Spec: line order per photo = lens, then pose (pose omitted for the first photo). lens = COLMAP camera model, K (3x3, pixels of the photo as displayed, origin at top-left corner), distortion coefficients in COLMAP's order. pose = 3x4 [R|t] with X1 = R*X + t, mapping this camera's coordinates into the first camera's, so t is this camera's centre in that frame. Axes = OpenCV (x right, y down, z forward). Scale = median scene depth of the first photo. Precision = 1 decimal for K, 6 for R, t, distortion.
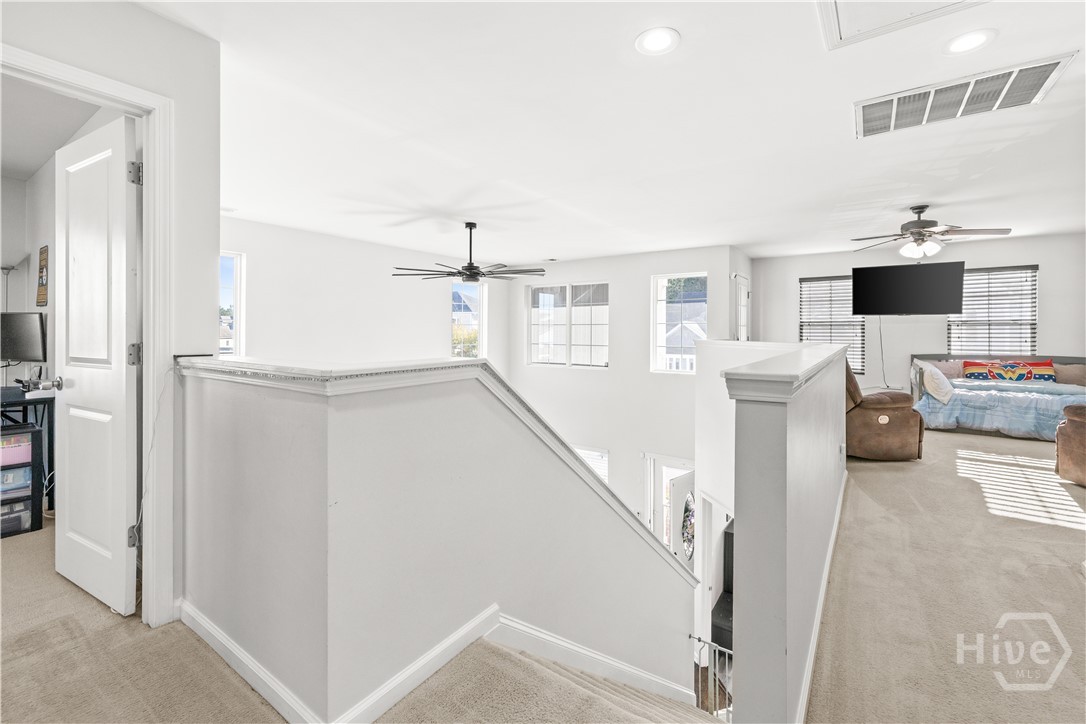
lens RADIAL K [[465.6, 0, 539.7], [0, 465.6, 328.8], [0, 0, 1]] dist [0.001182, 0.000198]
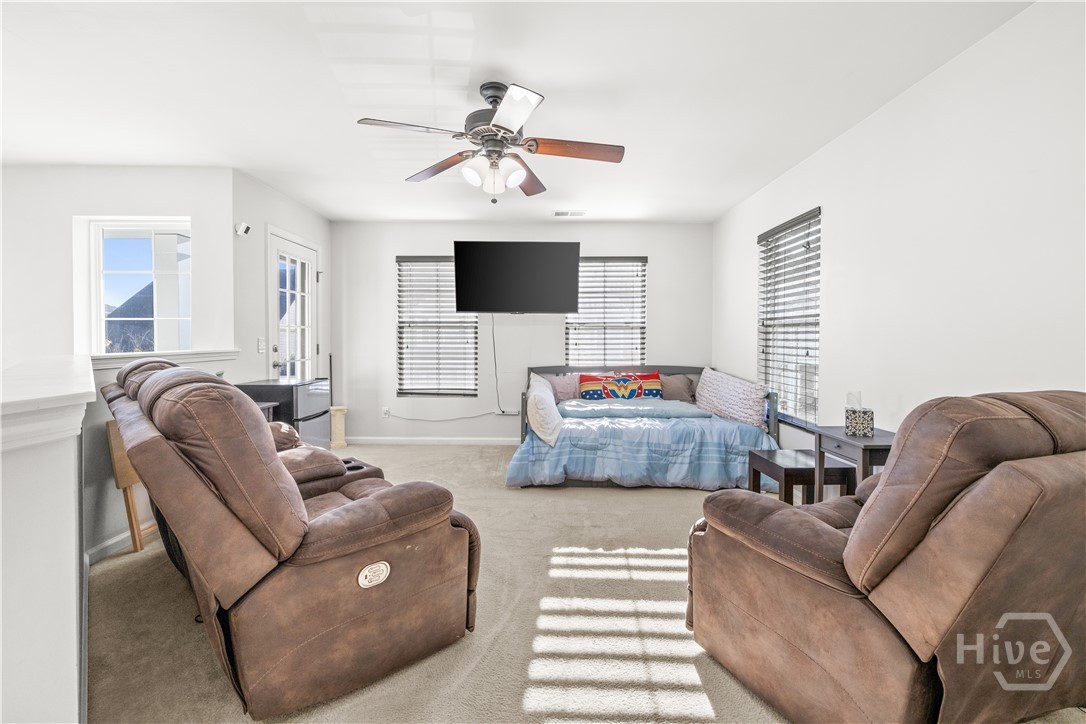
lens RADIAL K [[465.6, 0, 539.7], [0, 465.6, 328.8], [0, 0, 1]] dist [0.001182, 0.000198]
pose [[0.819265, 0.011734, 0.573294, 0.429359], [-0.005019, 0.999899, -0.013294, 0.003815], [-0.573393, 0.008014, 0.819242, 0.422913]]
